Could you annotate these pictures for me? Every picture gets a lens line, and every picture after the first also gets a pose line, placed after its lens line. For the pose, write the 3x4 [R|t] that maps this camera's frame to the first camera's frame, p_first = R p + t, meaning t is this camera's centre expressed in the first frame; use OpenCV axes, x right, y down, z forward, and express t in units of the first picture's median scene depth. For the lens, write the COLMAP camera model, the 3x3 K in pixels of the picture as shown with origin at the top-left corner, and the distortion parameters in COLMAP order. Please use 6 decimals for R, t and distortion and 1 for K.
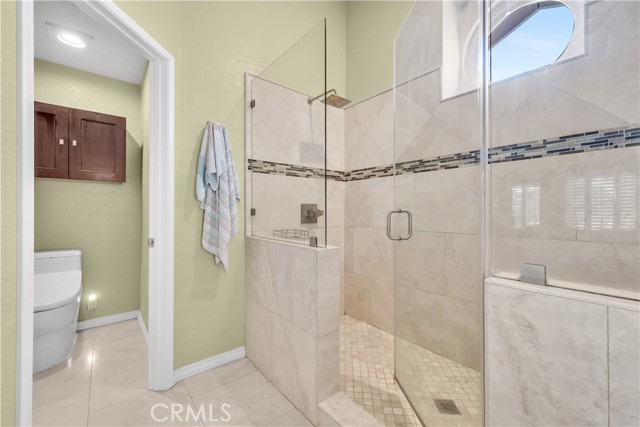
lens RADIAL K [[260.7, 0, 321.4], [0, 260.7, 211.4], [0, 0, 1]] dist [-0.001412, -0.000052]
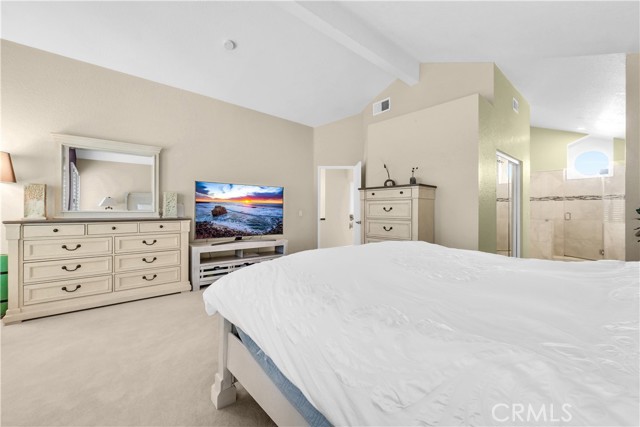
lens RADIAL K [[260.7, 0, 317.3], [0, 260.7, 212.3], [0, 0, 1]] dist [-0.001412, -0.000052]
pose [[0.999953, 0.005677, 0.007880, -3.230264], [-0.005670, 0.999984, -0.000900, 0.012443], [-0.007885, 0.000855, 0.999969, -2.686568]]
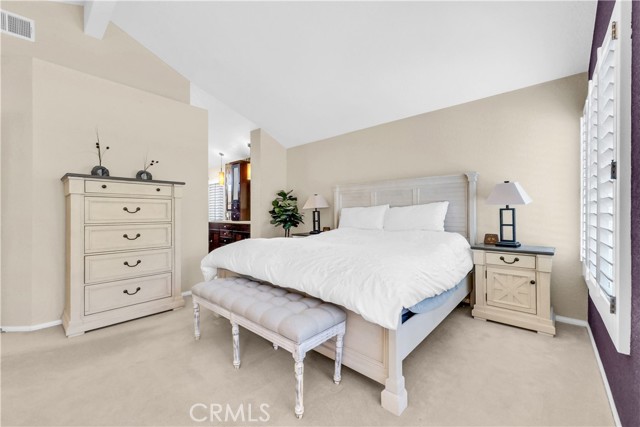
lens RADIAL K [[260.7, 0, 318.4], [0, 260.7, 211.3], [0, 0, 1]] dist [-0.001412, -0.000052]
pose [[-0.138845, 0.004180, 0.990305, -4.482149], [0.003849, 0.999986, -0.003681, -0.001616], [-0.990307, 0.003300, -0.138859, -1.285985]]
